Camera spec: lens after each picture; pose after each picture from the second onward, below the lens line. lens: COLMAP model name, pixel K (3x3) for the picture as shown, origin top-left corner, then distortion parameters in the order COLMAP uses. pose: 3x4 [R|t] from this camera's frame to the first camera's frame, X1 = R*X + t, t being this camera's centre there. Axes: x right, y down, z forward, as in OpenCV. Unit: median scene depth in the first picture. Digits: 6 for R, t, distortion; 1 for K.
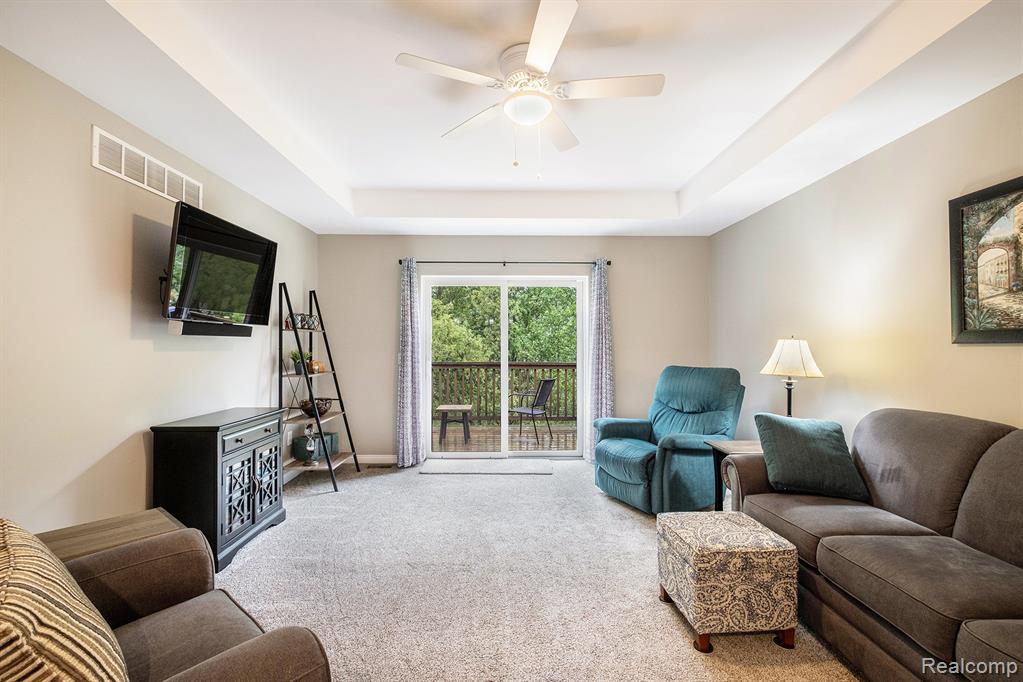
lens RADIAL K [[448.8, 0, 506.9], [0, 448.8, 345.7], [0, 0, 1]] dist [0.001317, -0.002156]
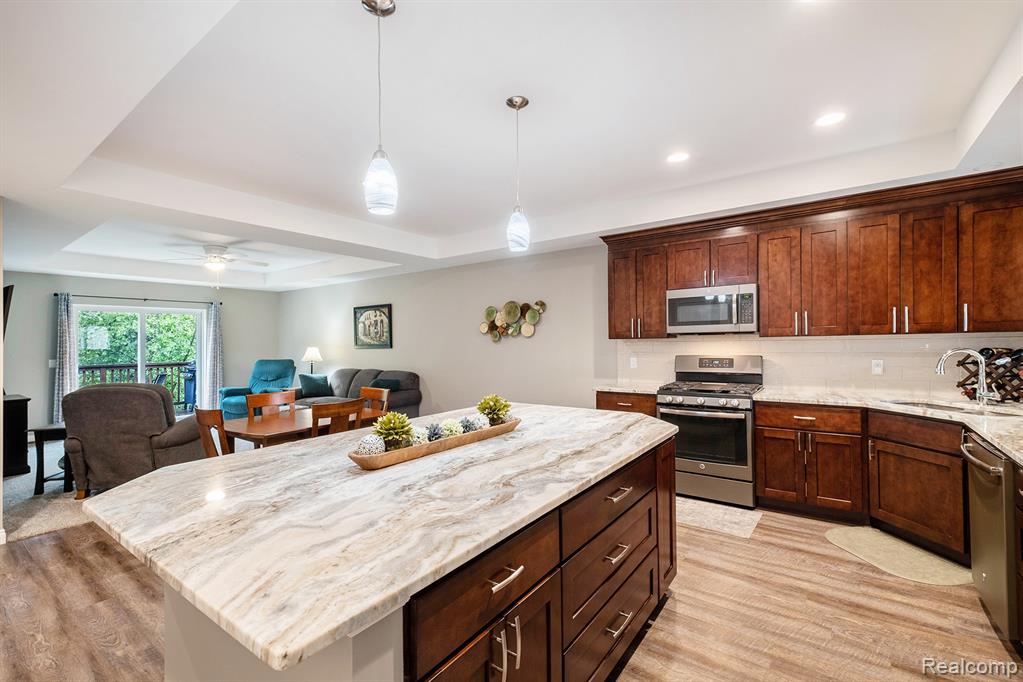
lens RADIAL K [[448.8, 0, 511.7], [0, 448.8, 338.8], [0, 0, 1]] dist [0.001317, -0.002156]
pose [[0.593946, -0.006943, 0.804475, -0.658823], [0.008943, 0.999958, 0.002028, -0.048041], [-0.804455, 0.005990, 0.593983, -1.251106]]
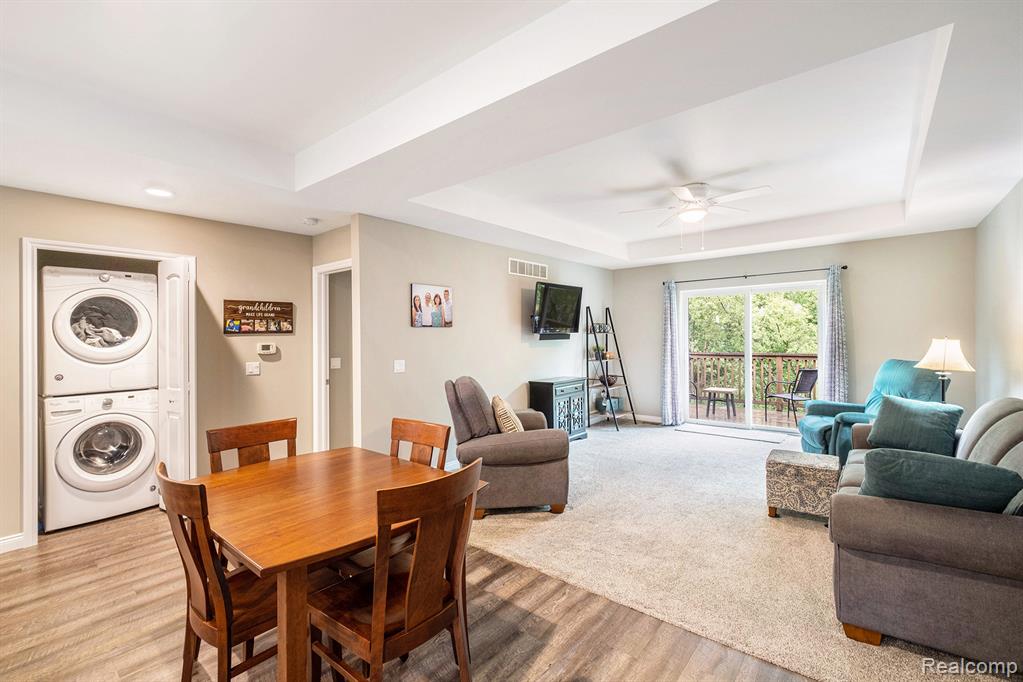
lens RADIAL K [[448.8, 0, 512.8], [0, 448.8, 338.8], [0, 0, 1]] dist [0.001317, -0.002156]
pose [[0.761412, -0.009670, -0.648197, 0.410673], [0.016376, 0.999857, 0.004320, -0.029928], [0.648062, -0.013905, 0.761461, -0.517564]]
